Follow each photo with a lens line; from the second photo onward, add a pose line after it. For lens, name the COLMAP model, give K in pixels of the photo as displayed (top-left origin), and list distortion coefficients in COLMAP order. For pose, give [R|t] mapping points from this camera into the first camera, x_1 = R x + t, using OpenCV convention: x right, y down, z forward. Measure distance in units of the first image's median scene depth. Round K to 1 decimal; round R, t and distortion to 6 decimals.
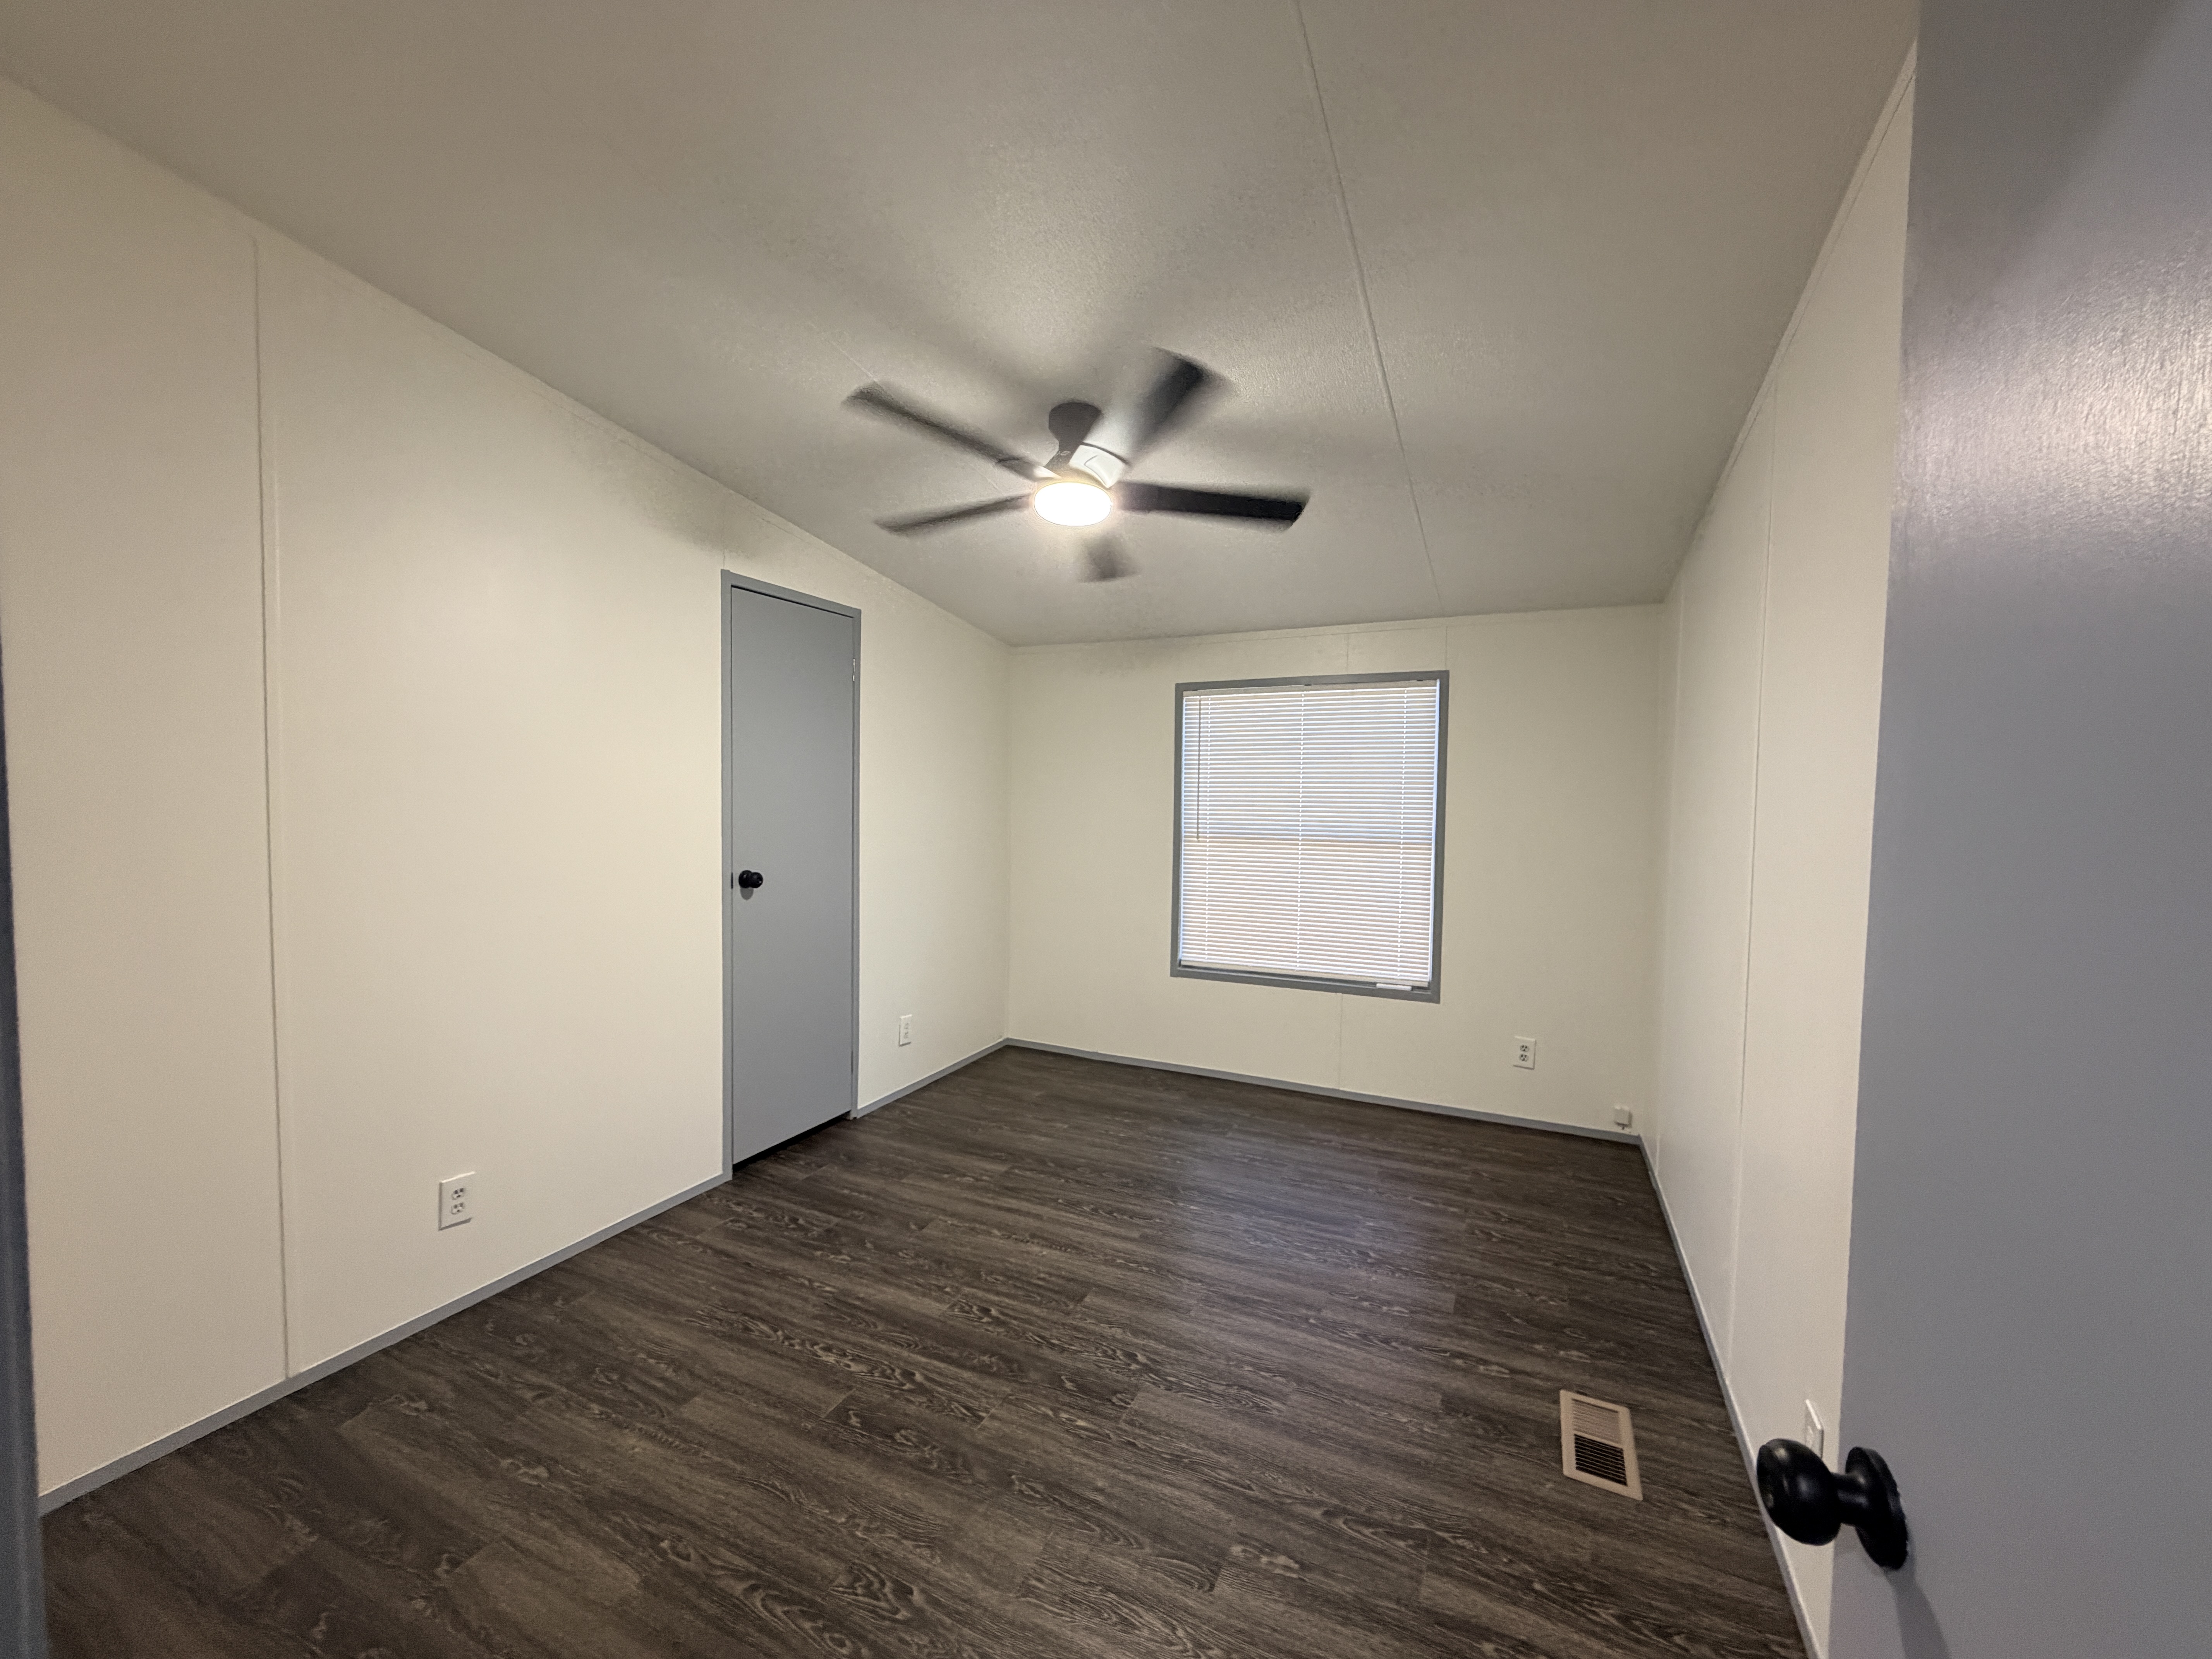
lens RADIAL K [[888.5, 0, 1106.0], [0, 888.5, 829.5], [0, 0, 1]] dist [-0.000847, 0.000036]
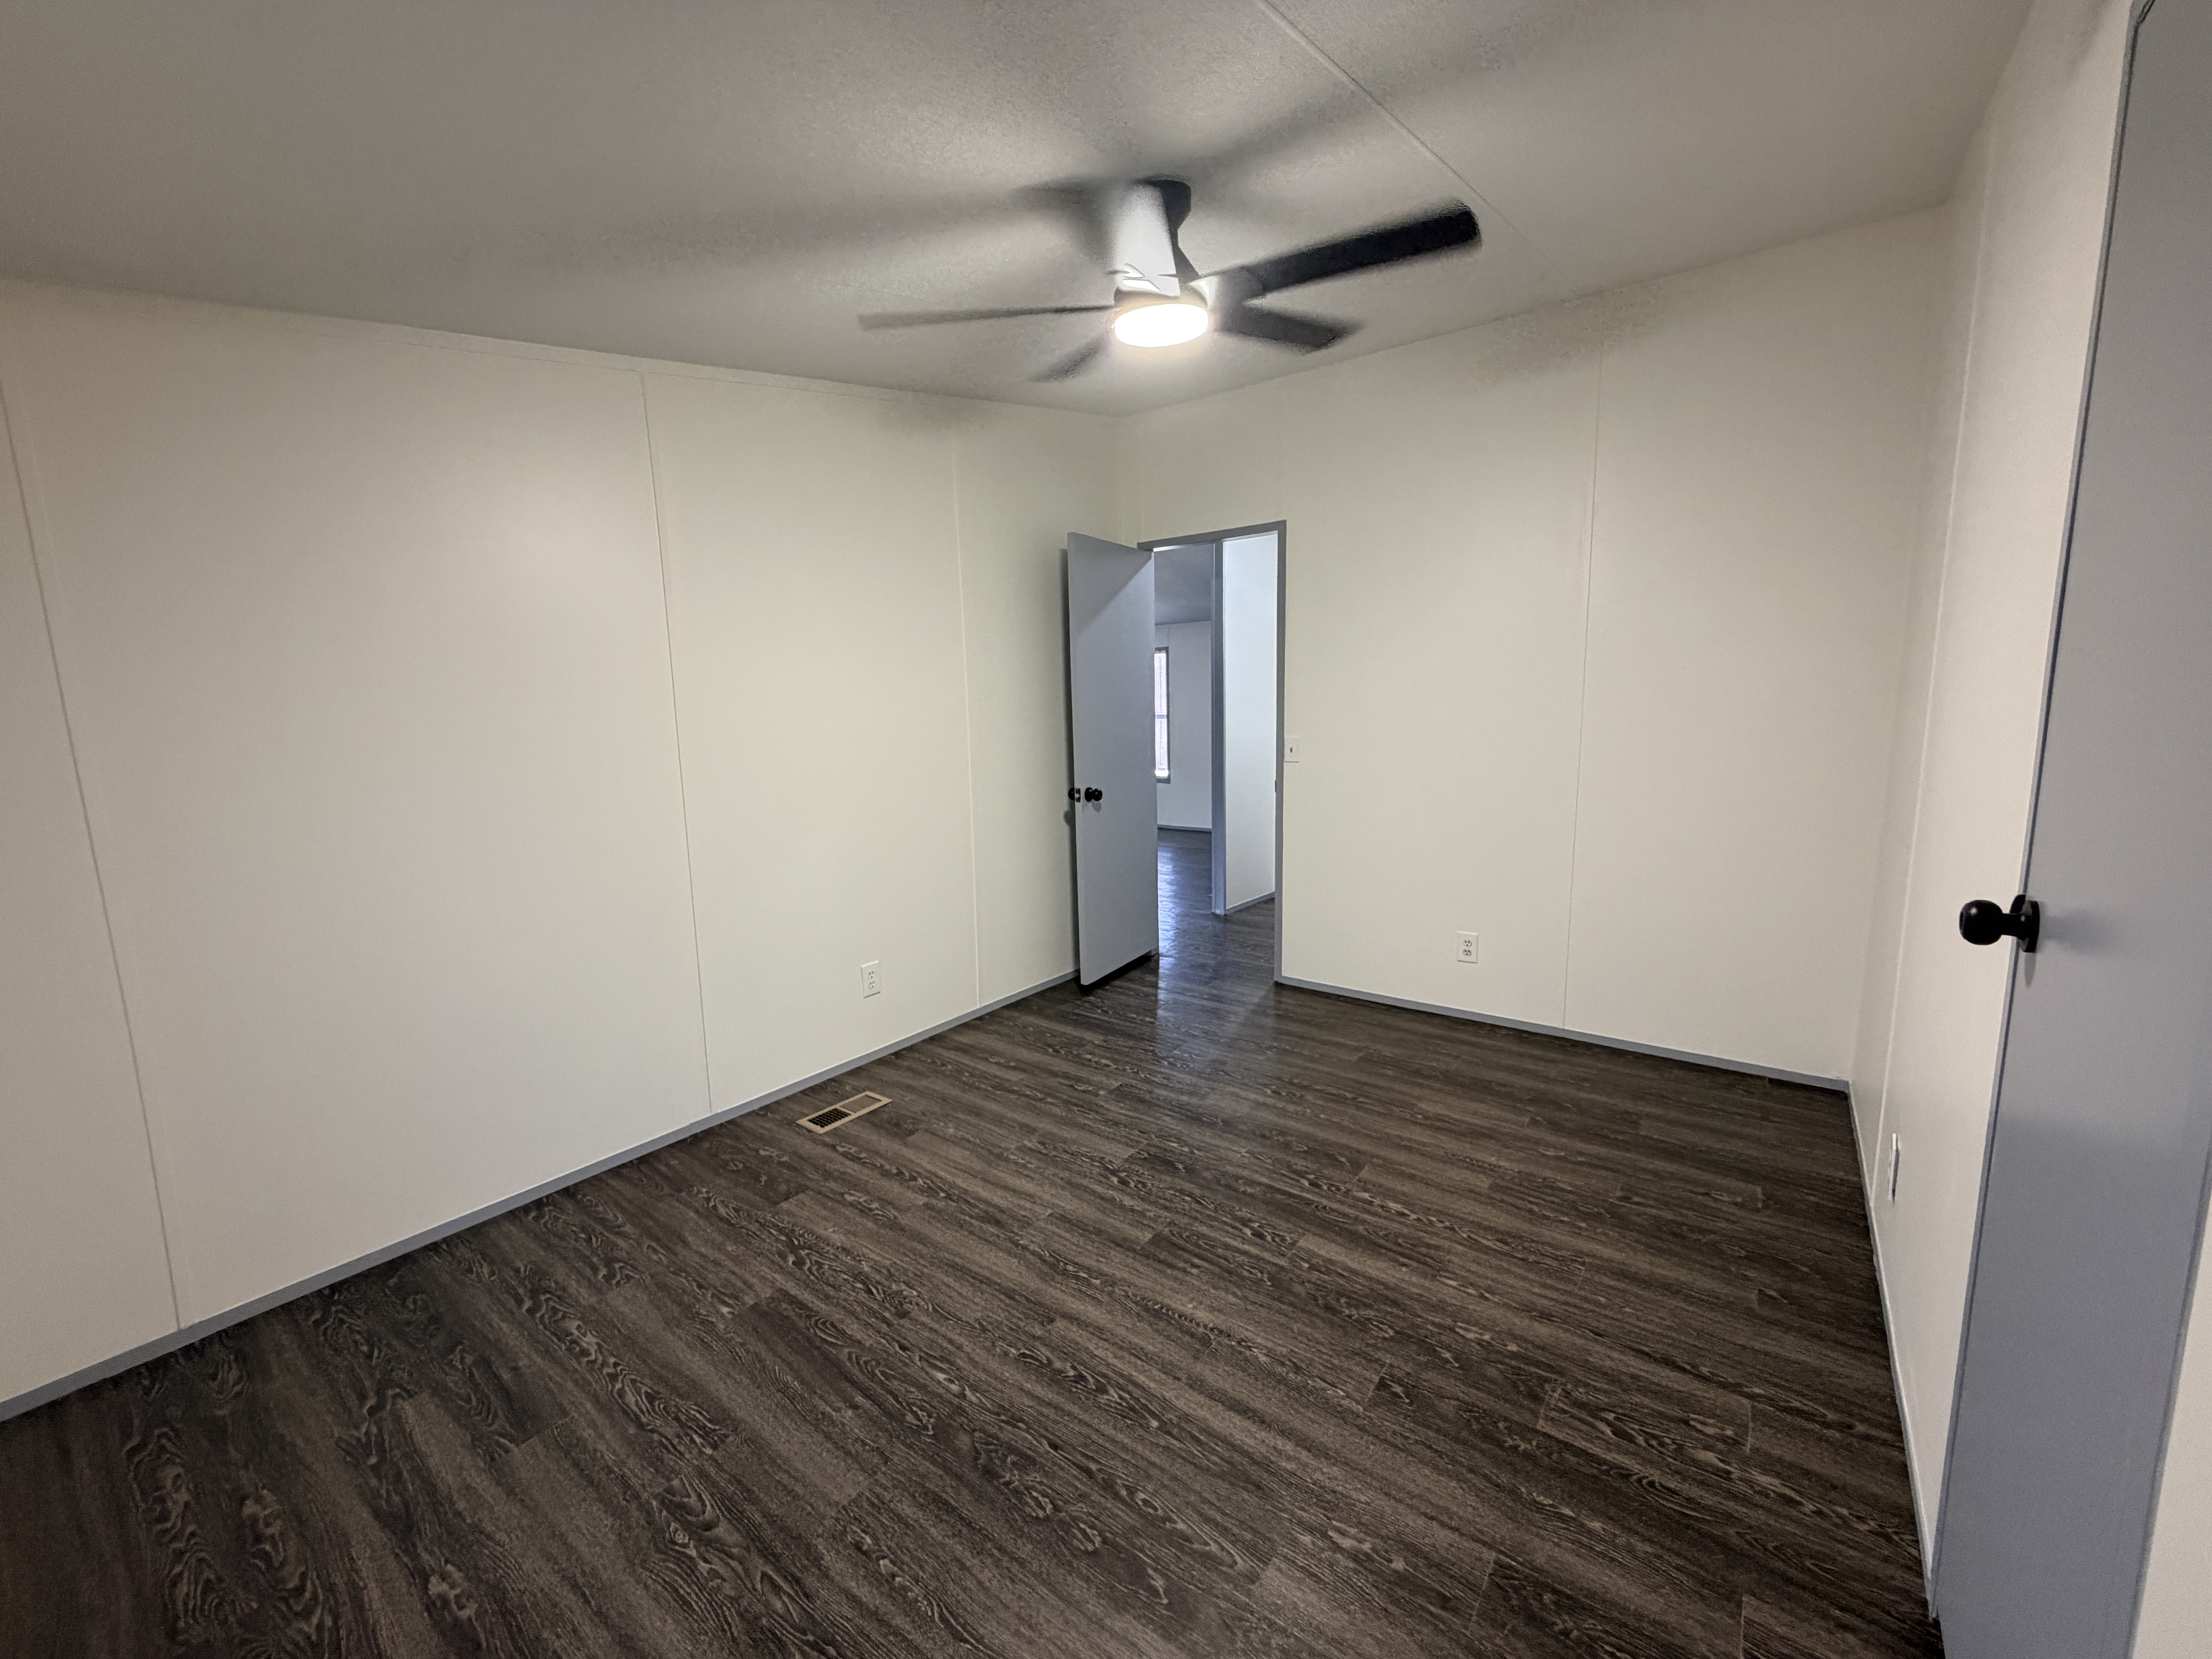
lens RADIAL K [[888.5, 0, 1106.0], [0, 888.5, 829.5], [0, 0, 1]] dist [-0.000847, 0.000036]
pose [[-0.978776, -0.020658, 0.203891, -0.162617], [0.019948, 0.980578, 0.195113, -0.074663], [-0.203962, 0.195039, -0.959354, 1.867717]]
